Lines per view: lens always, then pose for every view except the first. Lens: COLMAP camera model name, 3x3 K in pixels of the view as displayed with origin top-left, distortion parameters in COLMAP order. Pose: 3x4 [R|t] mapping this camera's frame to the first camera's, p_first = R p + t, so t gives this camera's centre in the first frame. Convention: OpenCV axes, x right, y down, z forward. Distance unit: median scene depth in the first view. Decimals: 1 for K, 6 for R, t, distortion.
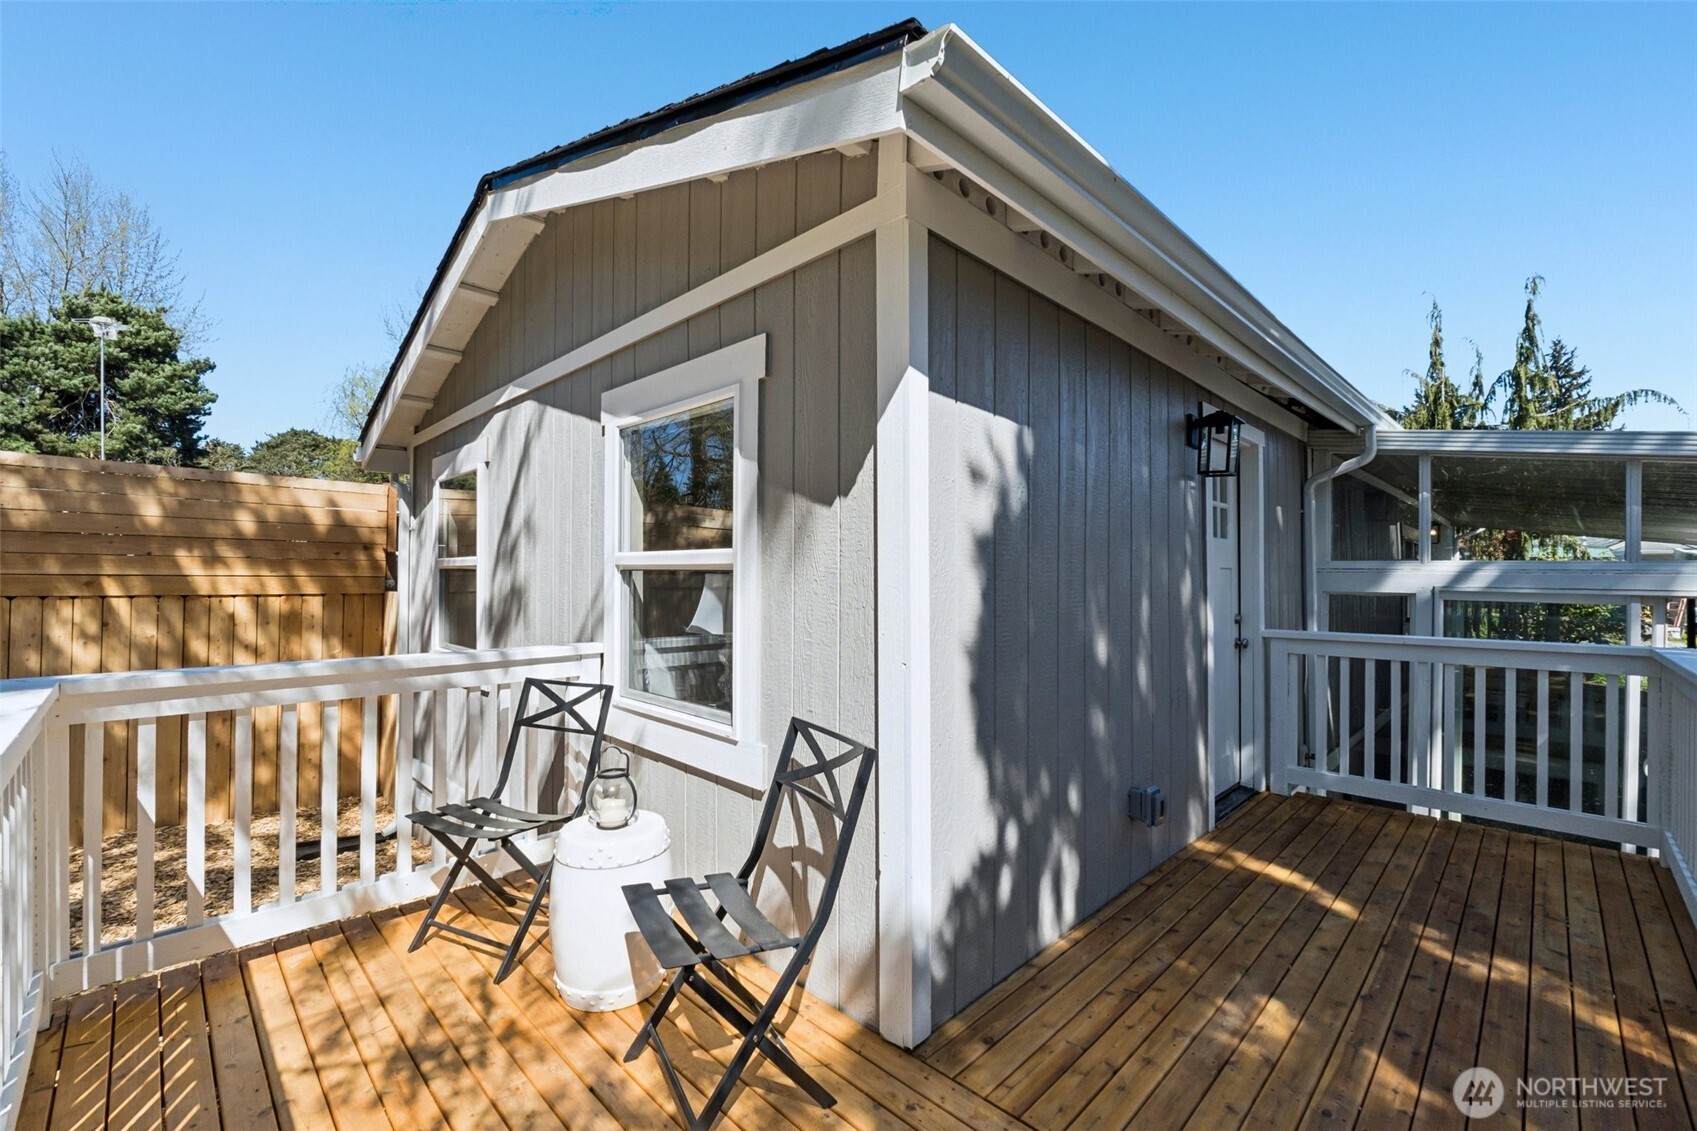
lens RADIAL K [[712.8, 0, 848.0], [0, 712.8, 569.4], [0, 0, 1]] dist [-0.009553, -0.000509]
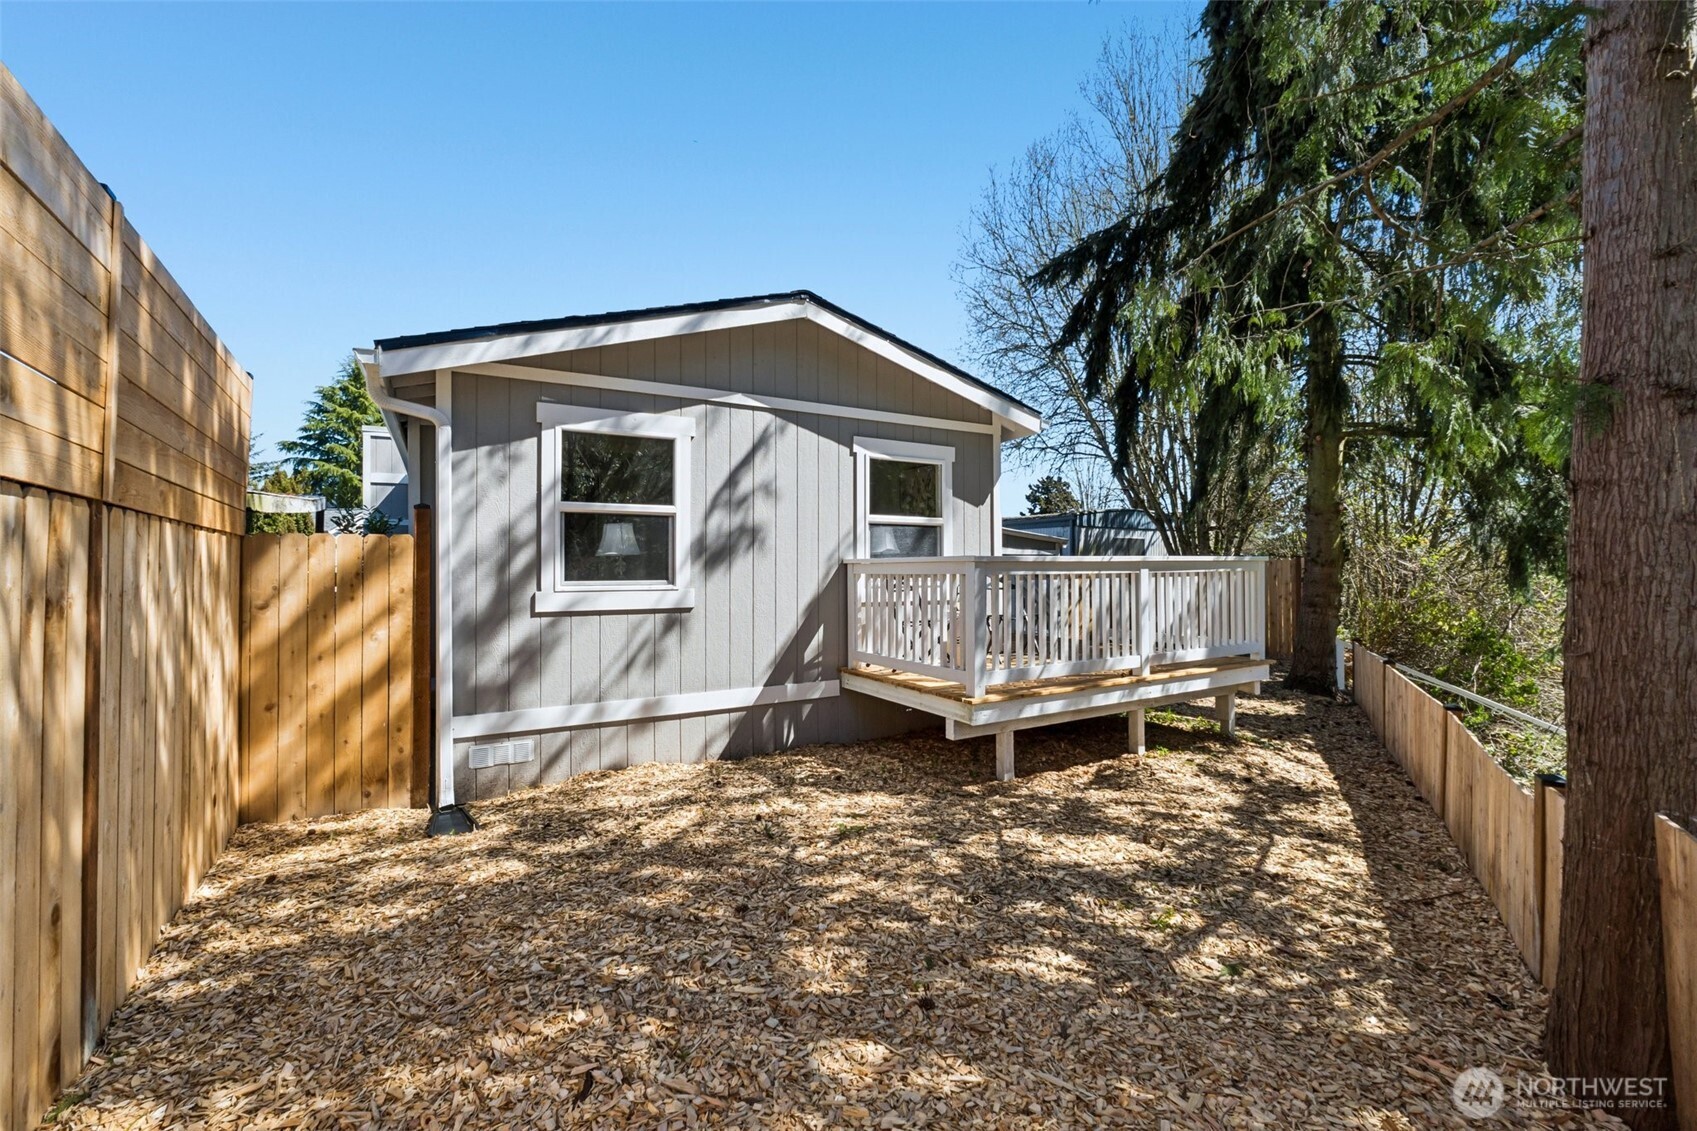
lens RADIAL K [[712.8, 0, 848.0], [0, 712.8, 569.4], [0, 0, 1]] dist [-0.009553, -0.000509]
pose [[0.230570, -0.004925, 0.973043, -3.554467], [0.000936, 0.999988, 0.004839, 0.194243], [-0.973055, -0.000205, 0.230572, 0.831457]]
